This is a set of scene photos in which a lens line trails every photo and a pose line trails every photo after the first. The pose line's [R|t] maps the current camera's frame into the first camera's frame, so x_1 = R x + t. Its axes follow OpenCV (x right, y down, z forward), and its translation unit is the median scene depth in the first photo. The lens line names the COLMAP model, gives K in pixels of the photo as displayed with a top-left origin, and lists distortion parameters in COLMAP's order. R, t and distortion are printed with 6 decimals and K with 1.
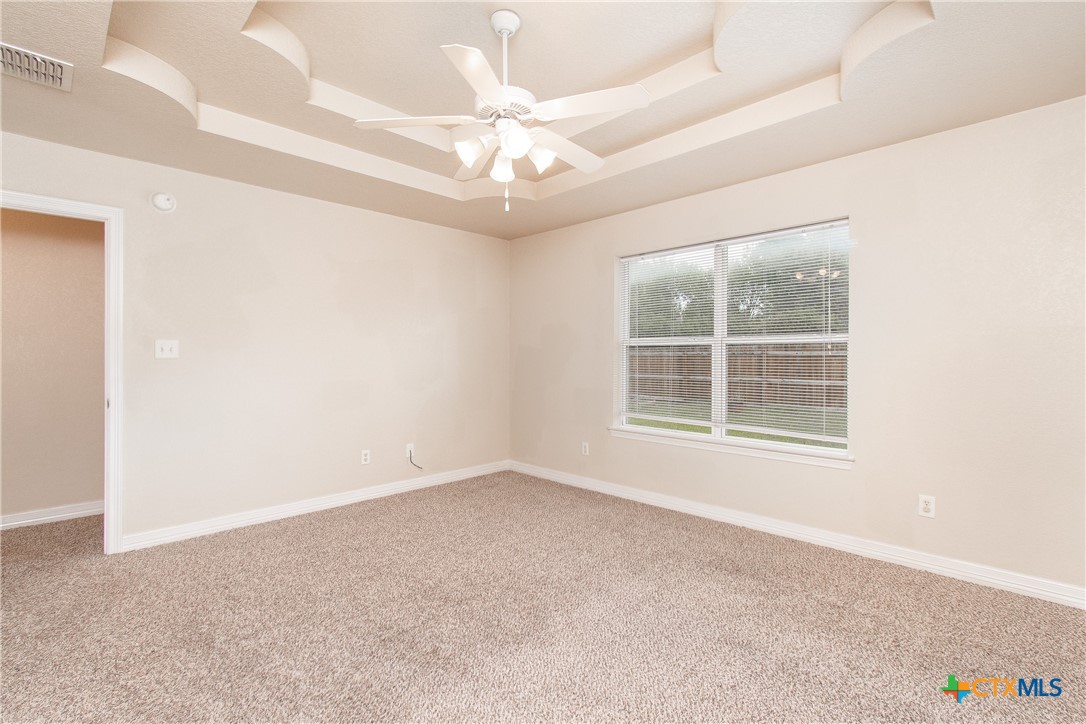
lens RADIAL K [[488.4, 0, 540.0], [0, 488.4, 363.4], [0, 0, 1]] dist [0.013281, 0.000193]
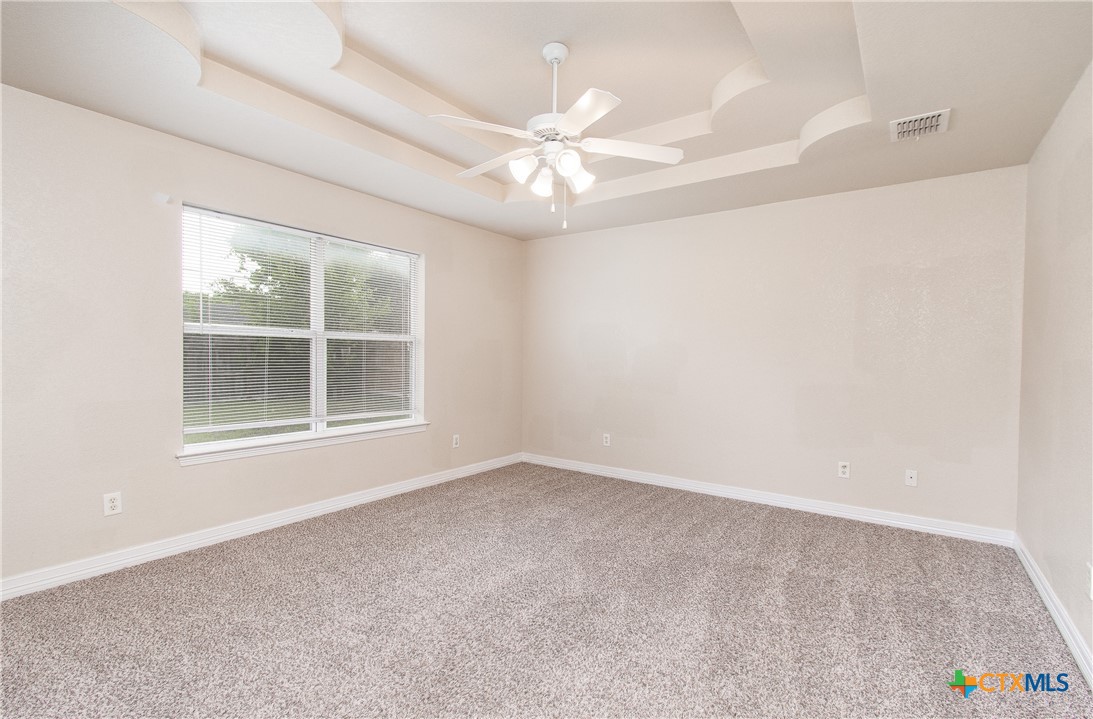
lens RADIAL K [[491.6, 0, 544.4], [0, 491.6, 355.4], [0, 0, 1]] dist [0.013281, 0.000193]
pose [[-0.135174, -0.005153, 0.990808, -0.690025], [-0.005944, 0.999973, 0.004390, -0.010651], [-0.990804, -0.005296, -0.135201, 0.688285]]
